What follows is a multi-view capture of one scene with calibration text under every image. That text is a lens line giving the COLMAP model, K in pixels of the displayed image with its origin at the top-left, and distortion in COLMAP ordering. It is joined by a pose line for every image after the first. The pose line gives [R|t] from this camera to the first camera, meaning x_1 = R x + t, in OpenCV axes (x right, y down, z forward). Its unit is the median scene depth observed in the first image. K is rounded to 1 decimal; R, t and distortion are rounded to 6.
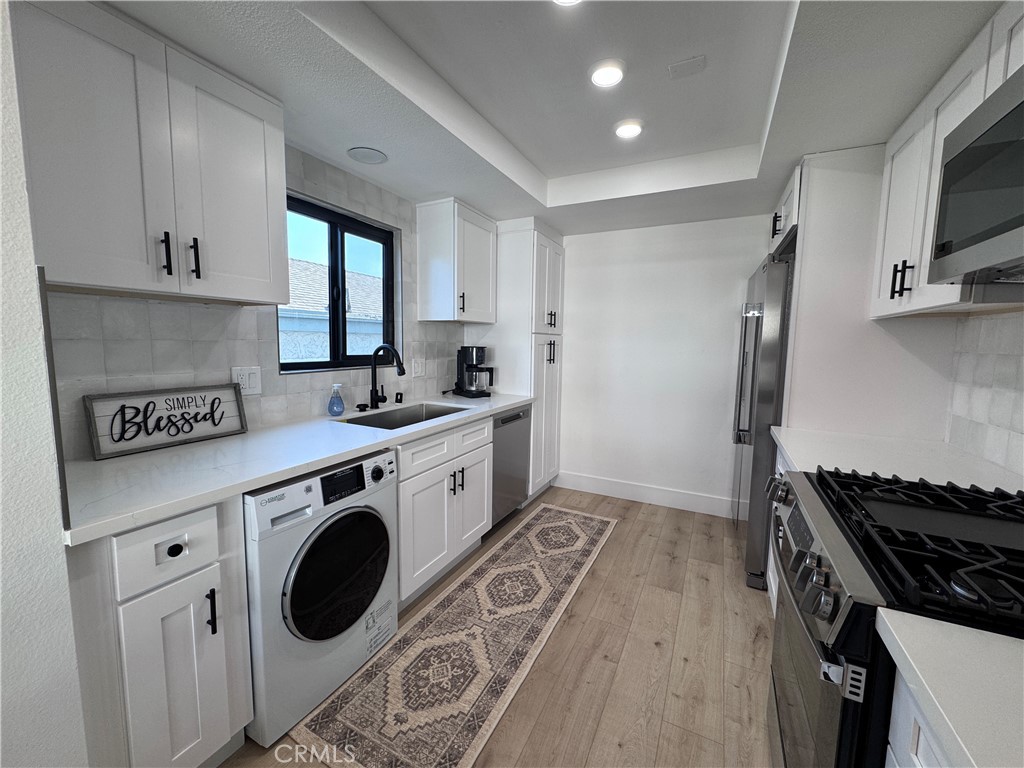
lens RADIAL K [[407.8, 0, 513.5], [0, 407.8, 382.9], [0, 0, 1]] dist [-0.002769, 0.000280]
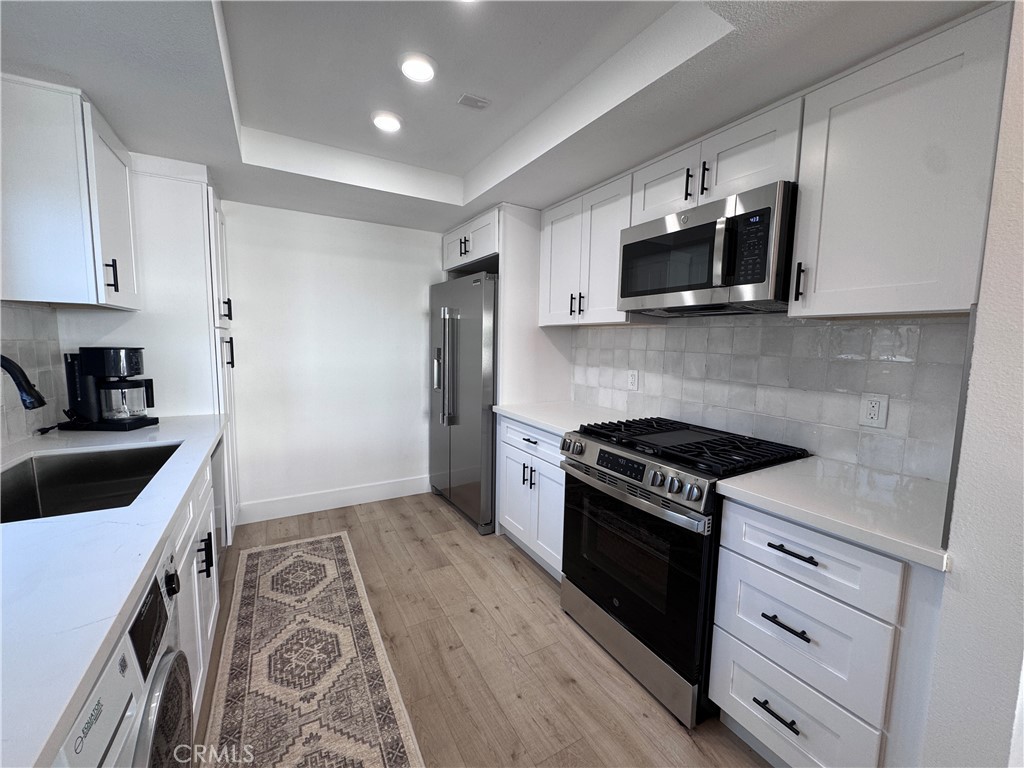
lens RADIAL K [[407.8, 0, 511.4], [0, 407.8, 382.6], [0, 0, 1]] dist [-0.002769, 0.000280]
pose [[0.548038, -0.089775, 0.831622, -0.364058], [0.075065, 0.995491, 0.057997, -0.034654], [-0.833078, 0.030641, 0.552306, 0.208167]]
